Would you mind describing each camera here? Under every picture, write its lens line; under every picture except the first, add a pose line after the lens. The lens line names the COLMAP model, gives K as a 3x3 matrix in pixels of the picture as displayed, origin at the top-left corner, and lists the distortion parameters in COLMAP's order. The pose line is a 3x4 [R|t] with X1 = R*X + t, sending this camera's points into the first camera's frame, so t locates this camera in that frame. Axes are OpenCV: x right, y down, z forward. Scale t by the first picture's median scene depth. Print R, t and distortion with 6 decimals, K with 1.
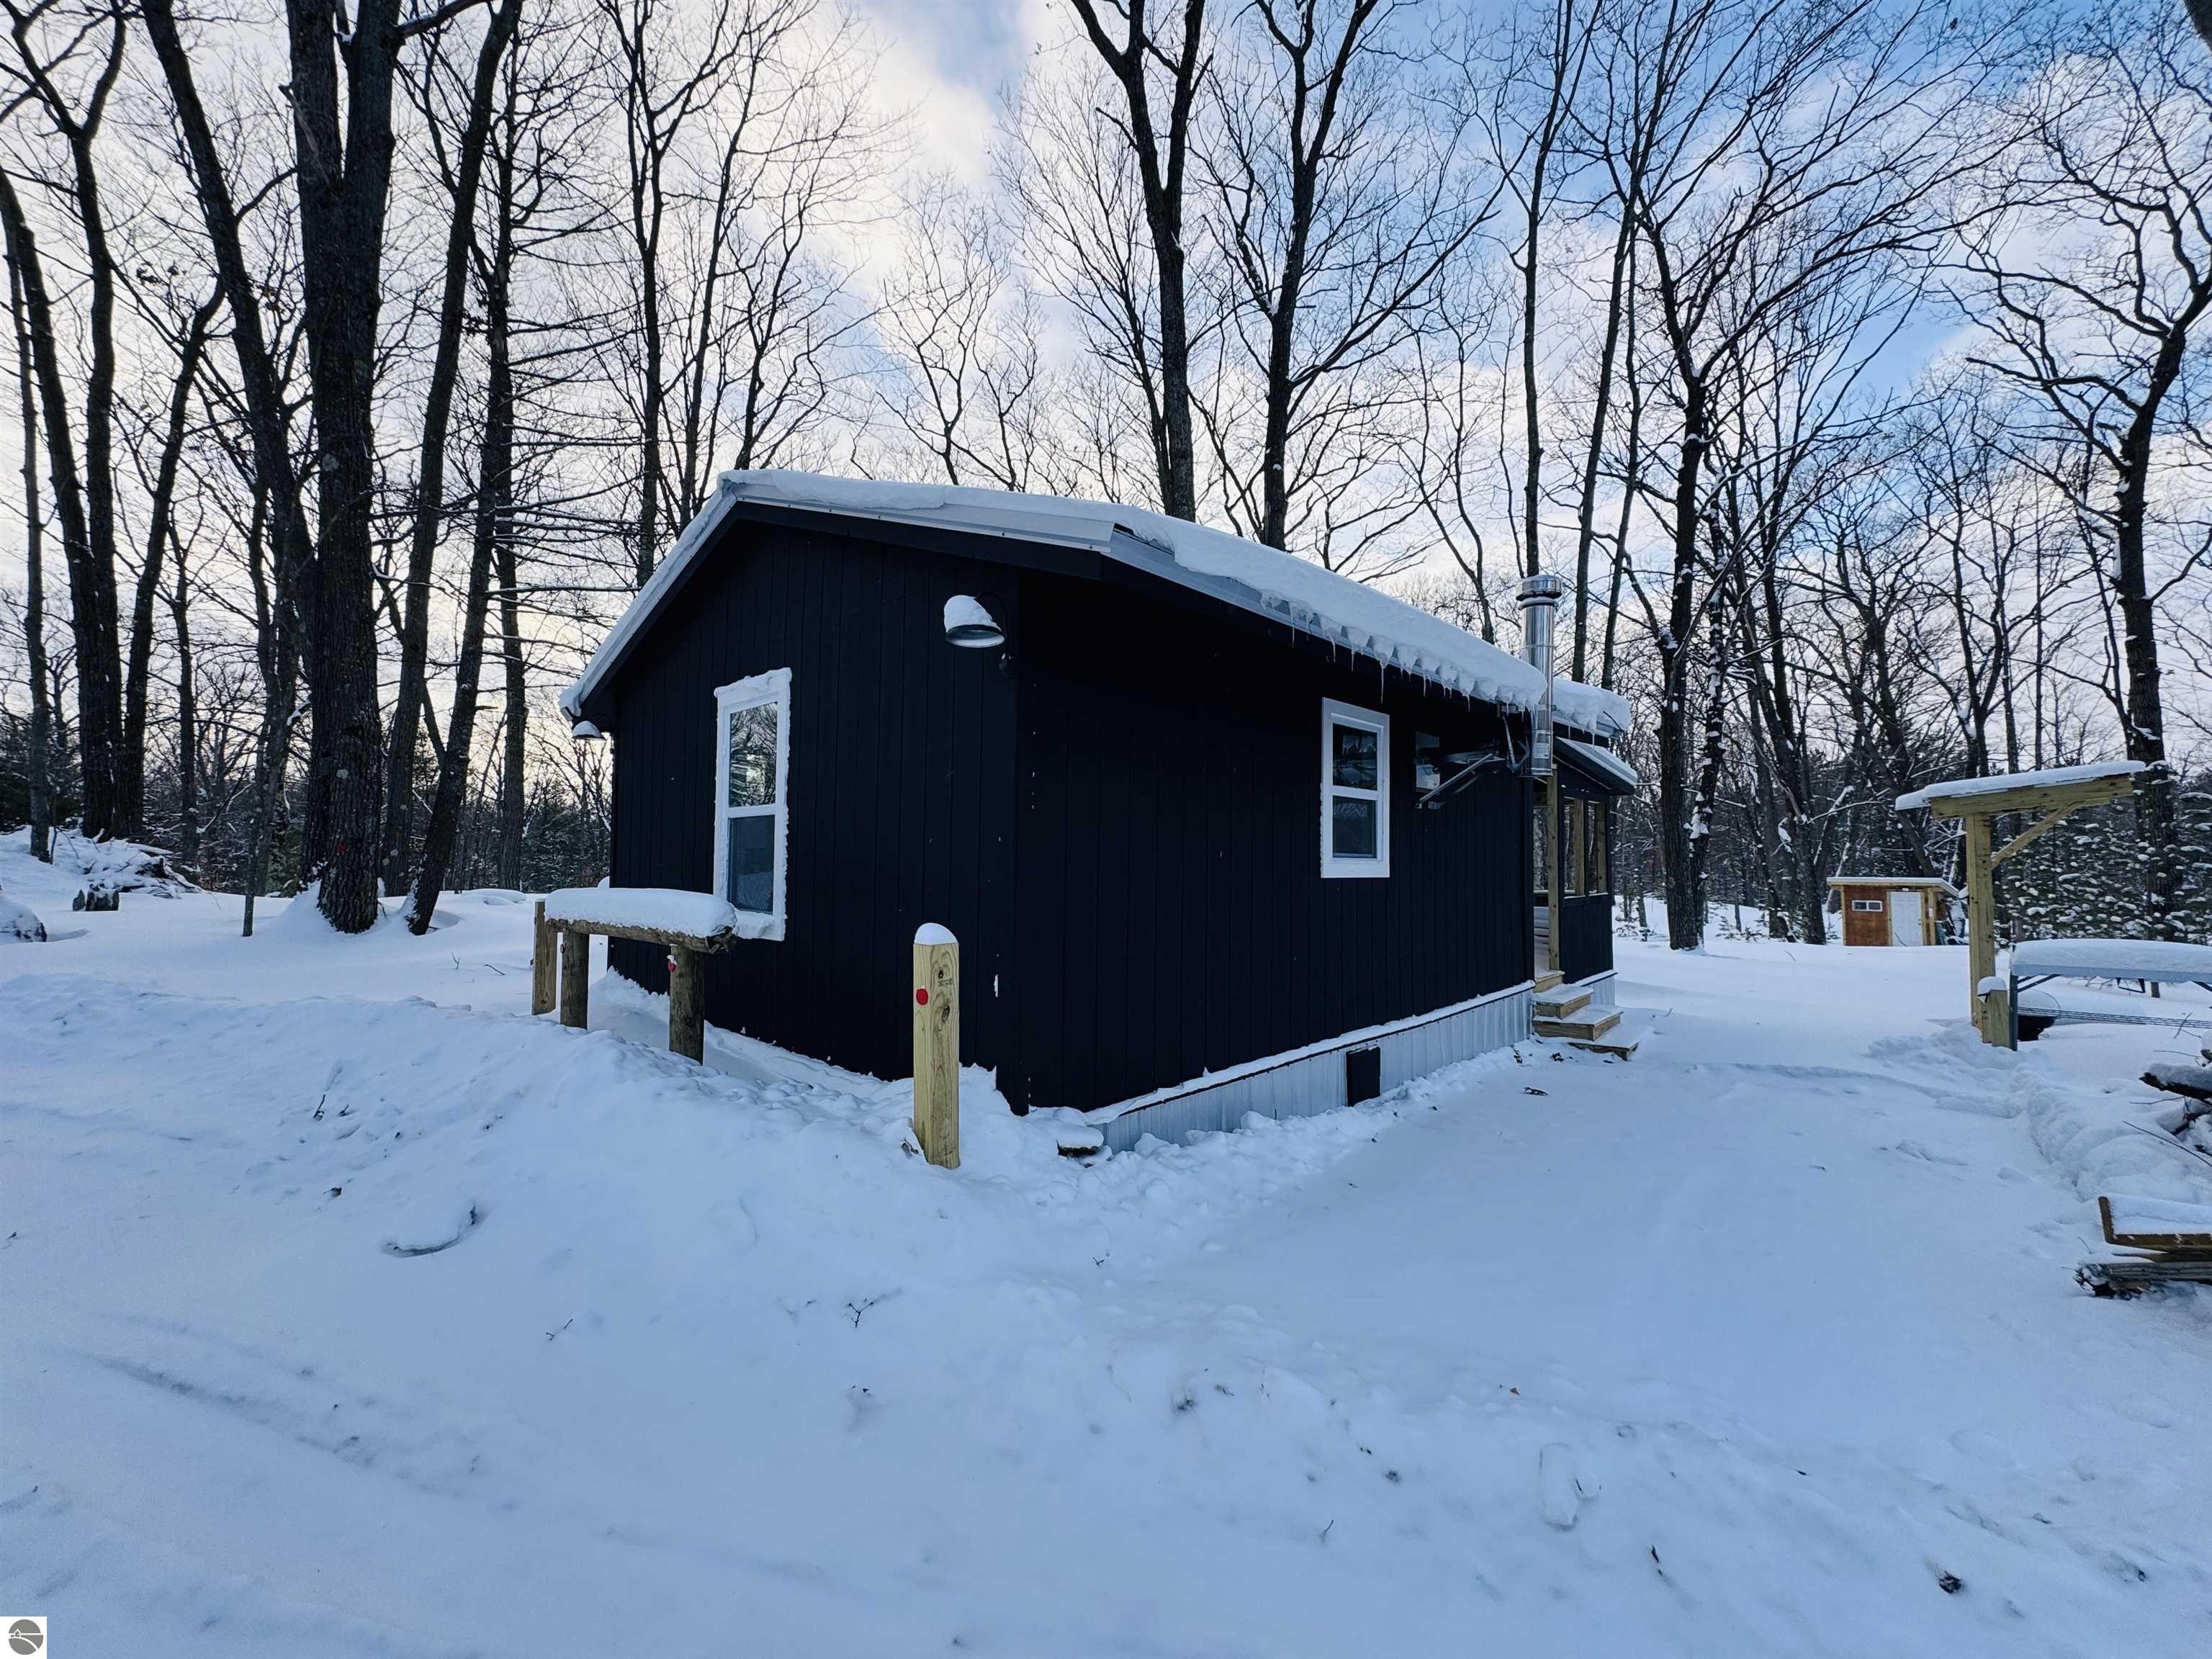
lens RADIAL K [[887.9, 0, 1103.3], [0, 887.9, 829.9], [0, 0, 1]] dist [-0.001293, -0.000075]
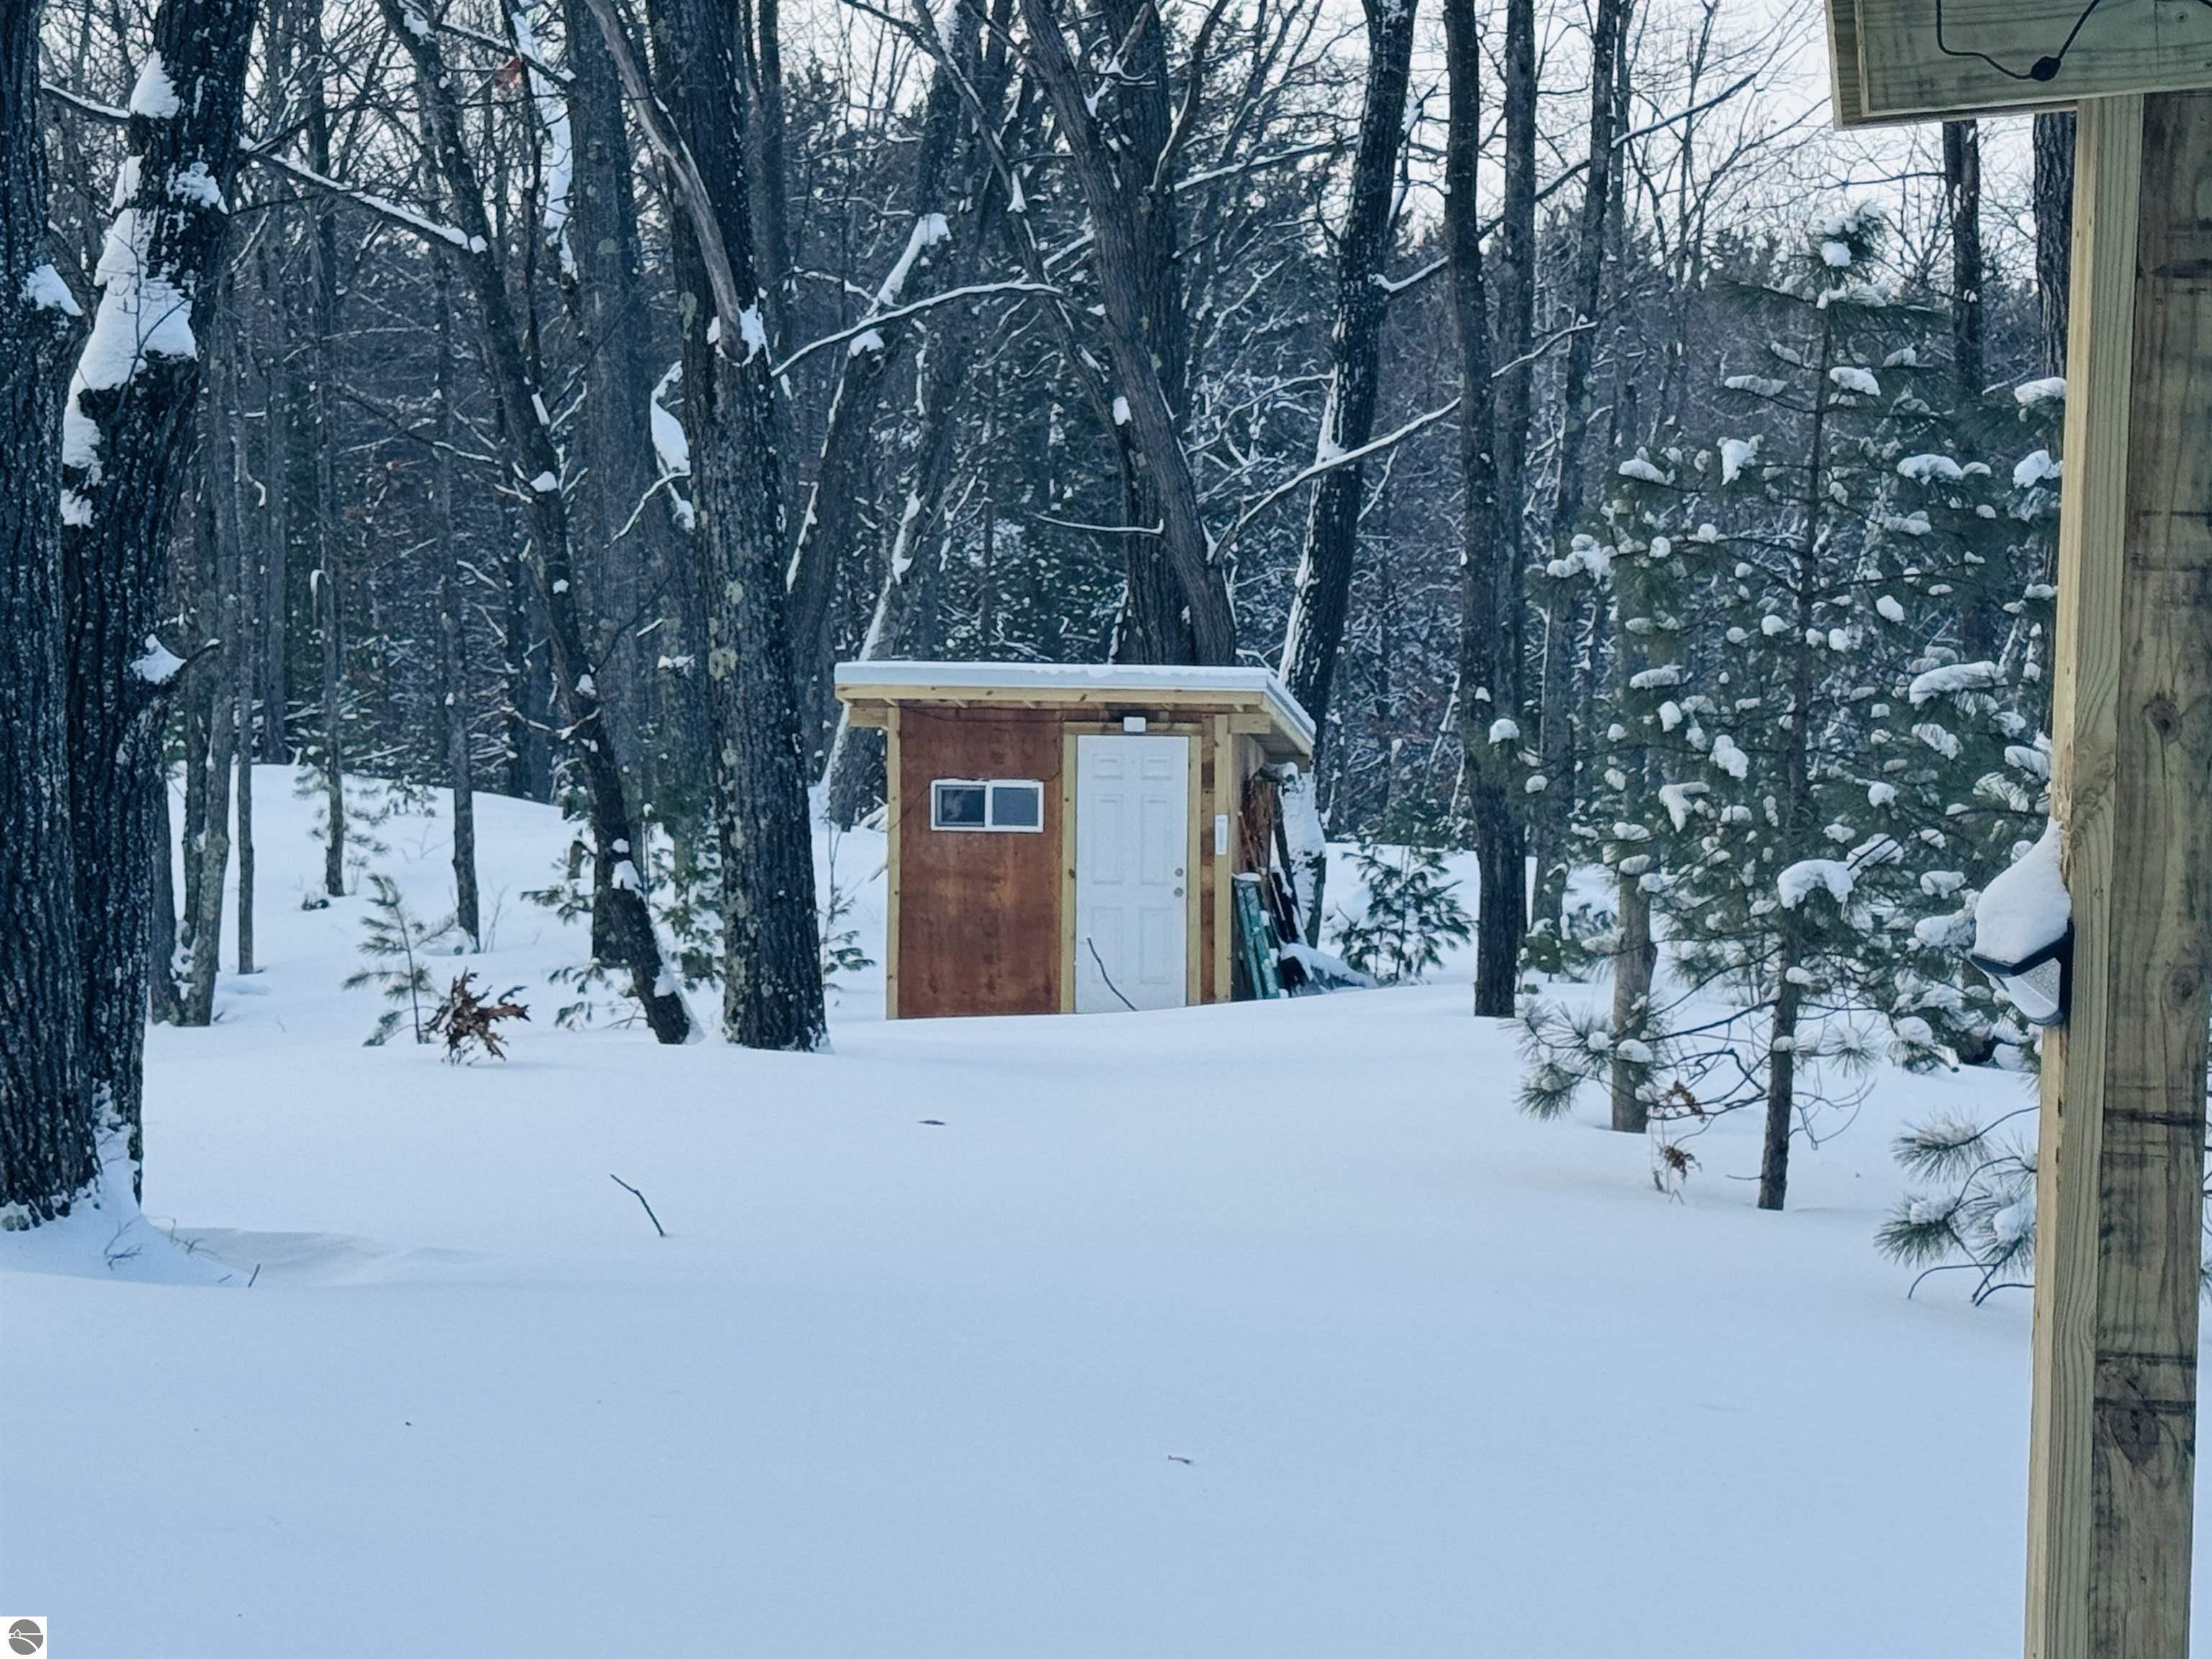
lens RADIAL K [[4894.5, 0, 1105.8], [0, 4894.5, 830.1], [0, 0, 1]] dist [0.056735, 0.000000]
pose [[0.738007, -0.020494, 0.674482, 0.141259], [-0.041102, 0.996318, 0.075246, 0.007479], [-0.673540, -0.083255, 0.734447, 0.176736]]
